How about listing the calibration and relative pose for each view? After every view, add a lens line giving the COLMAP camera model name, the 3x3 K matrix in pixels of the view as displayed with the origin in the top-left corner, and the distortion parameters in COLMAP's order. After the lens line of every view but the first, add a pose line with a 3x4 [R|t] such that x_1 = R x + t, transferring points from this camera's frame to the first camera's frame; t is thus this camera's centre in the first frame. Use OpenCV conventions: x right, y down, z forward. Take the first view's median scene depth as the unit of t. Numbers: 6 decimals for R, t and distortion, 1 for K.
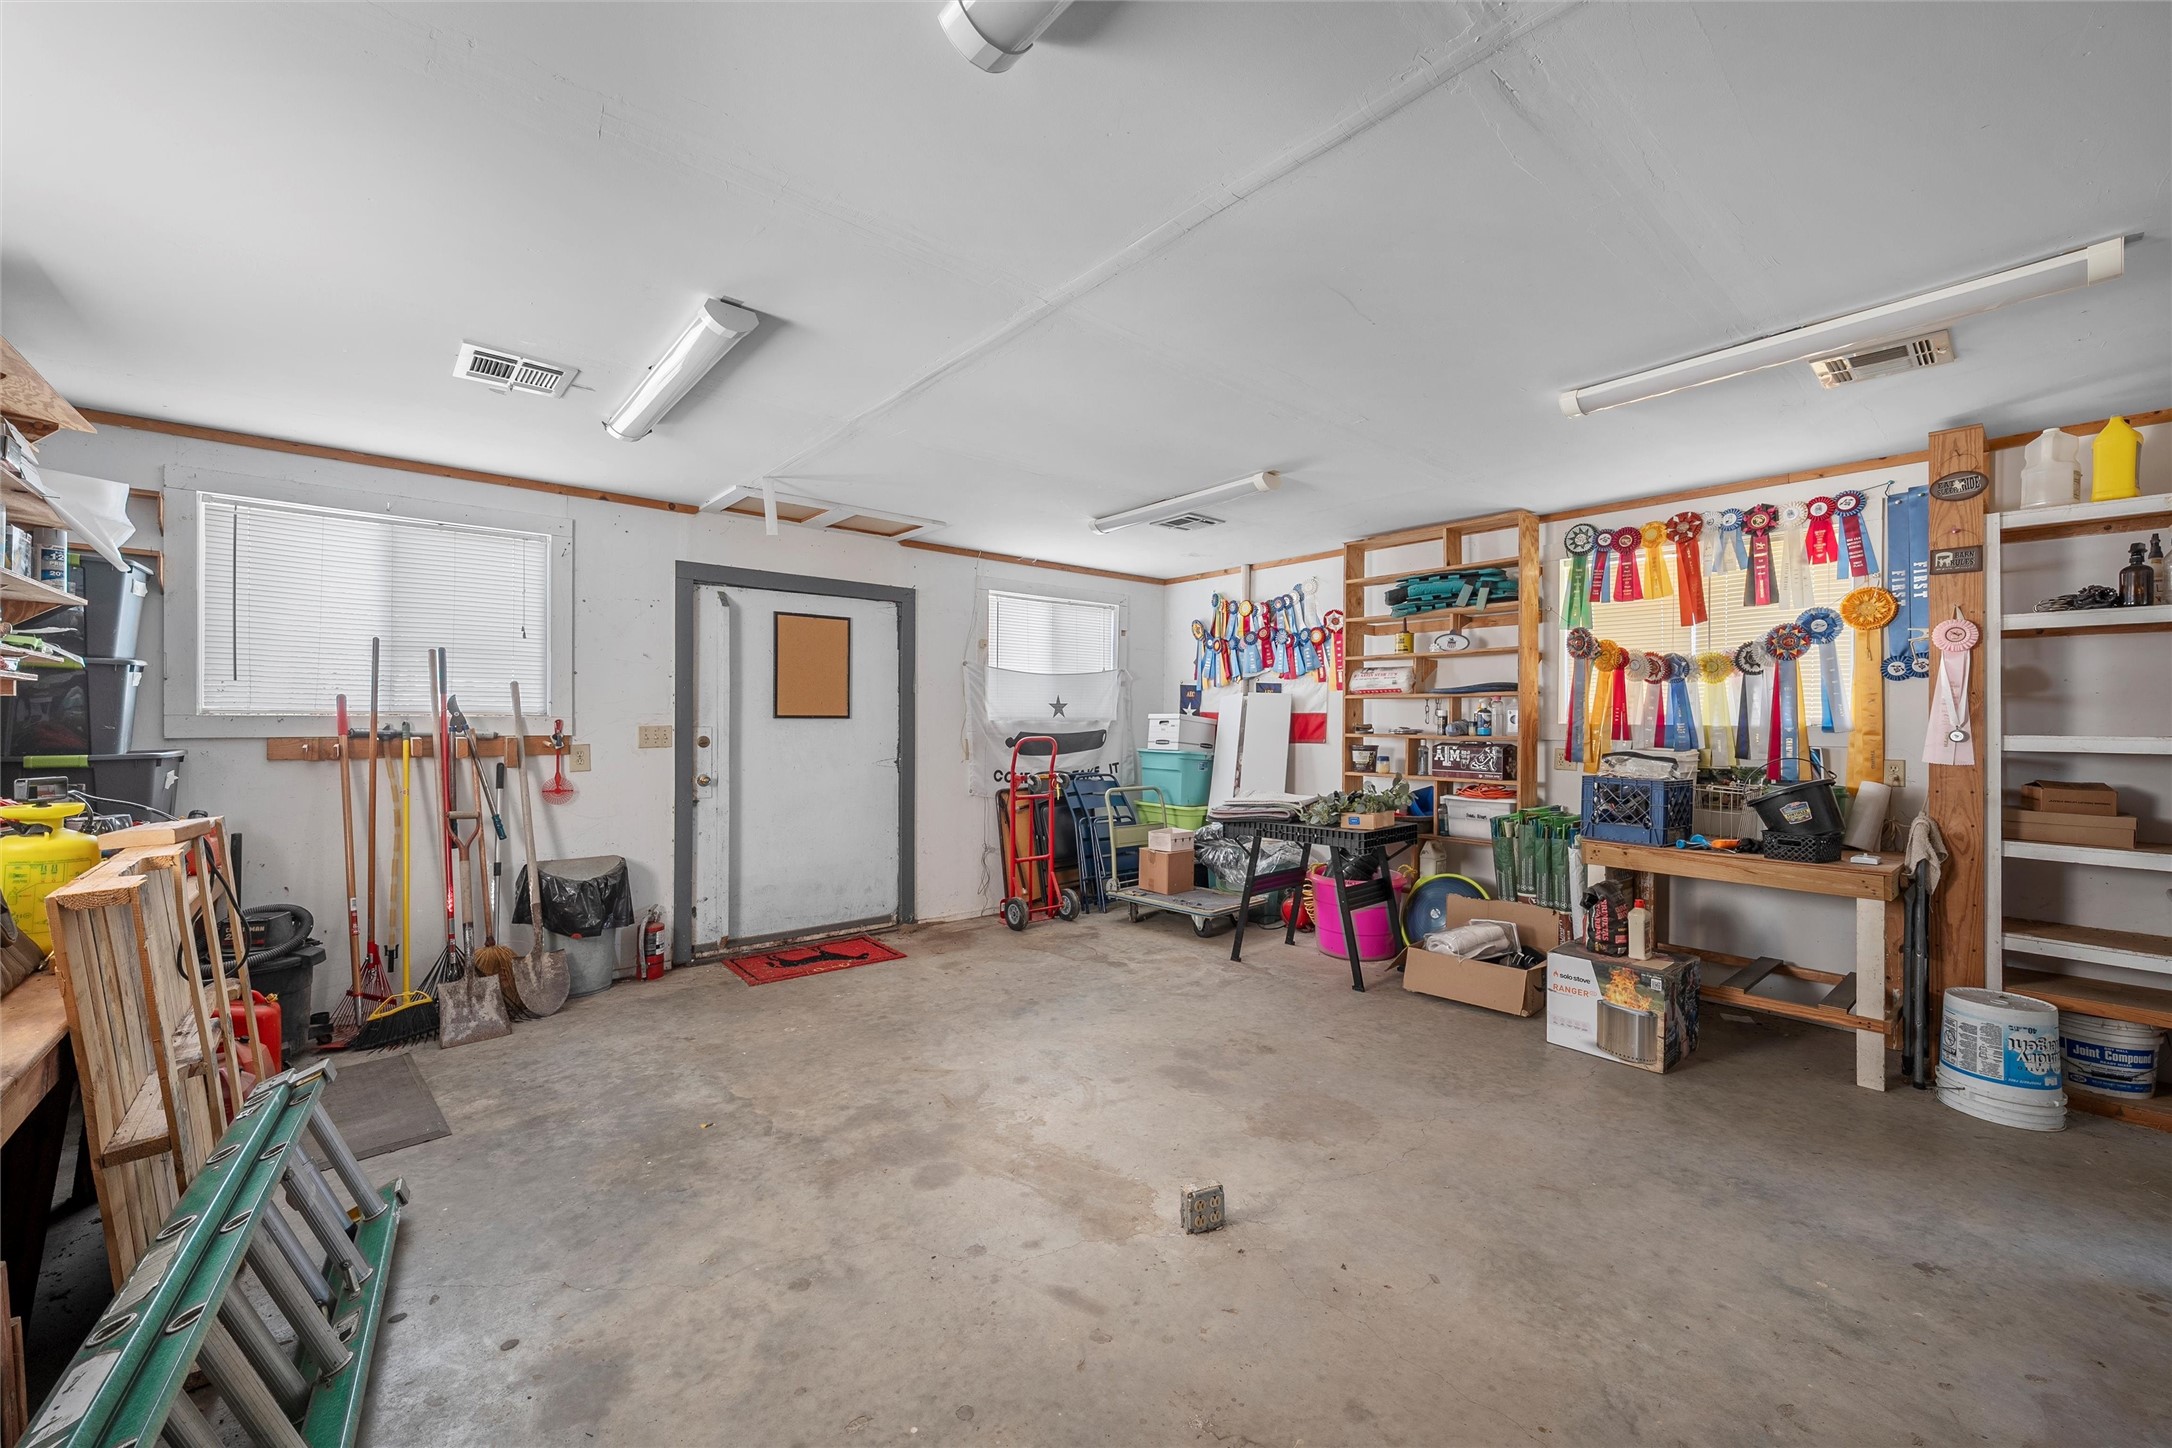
lens RADIAL K [[851.3, 0, 1086.0], [0, 851.3, 724.0], [0, 0, 1]] dist [-0.001710, -0.000147]
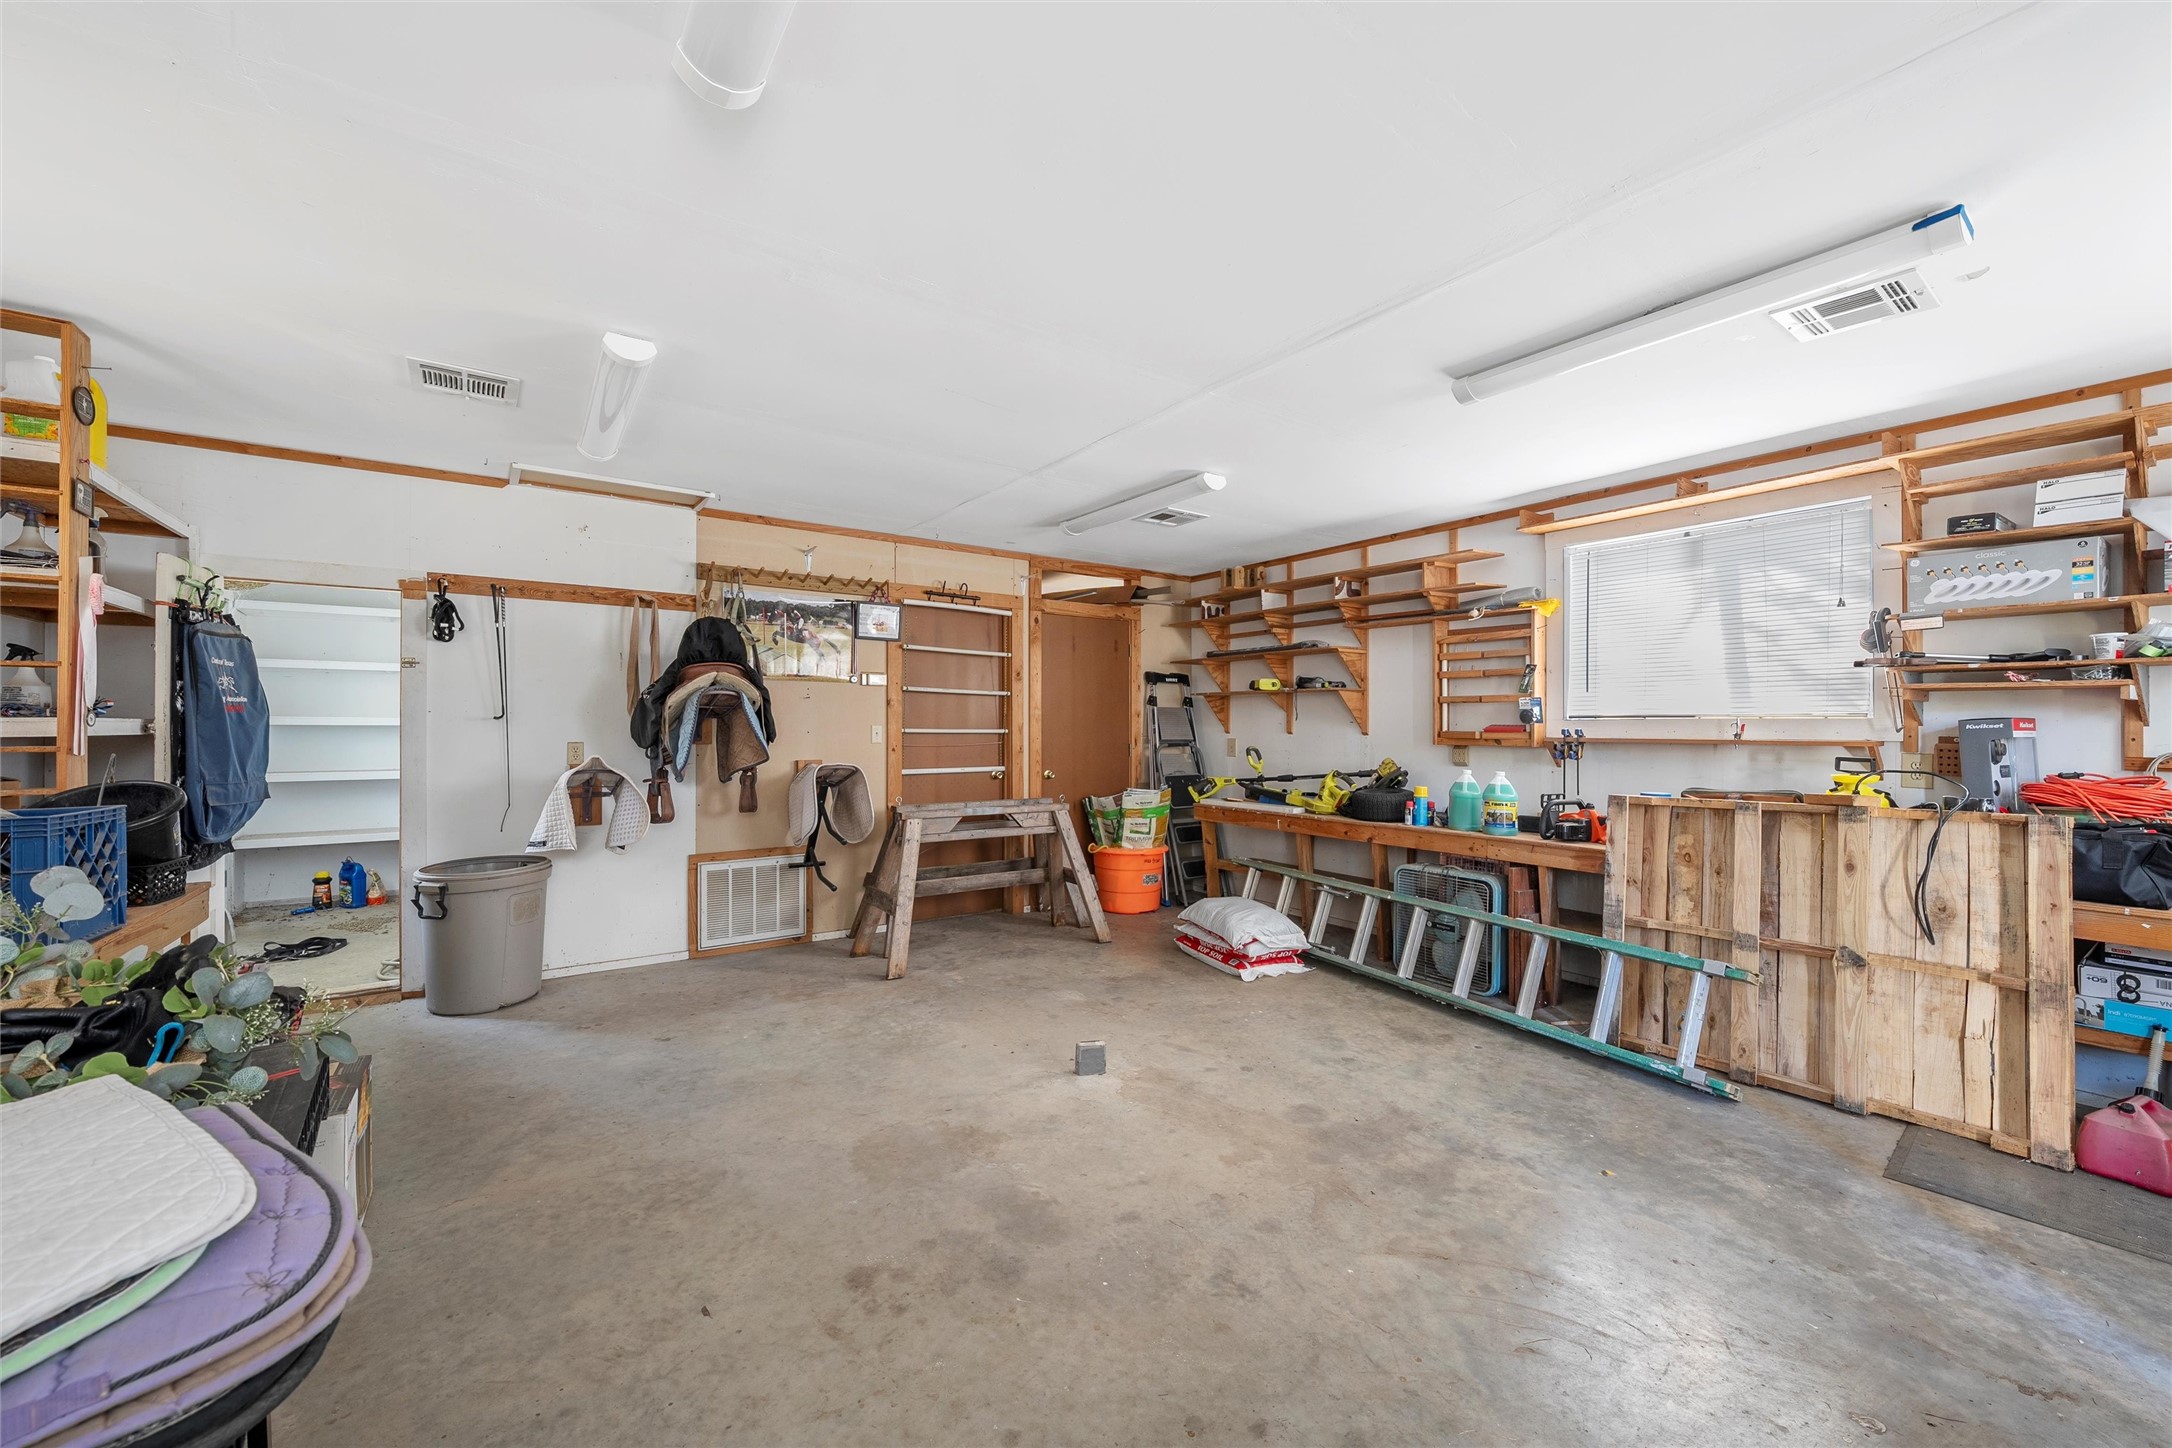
lens RADIAL K [[851.3, 0, 1086.0], [0, 851.3, 724.0], [0, 0, 1]] dist [-0.001710, -0.000147]
pose [[-0.995452, -0.009485, 0.094788, 0.013189], [-0.009353, 0.999955, 0.001836, 0.009366], [-0.094801, 0.000941, -0.995496, 1.947518]]
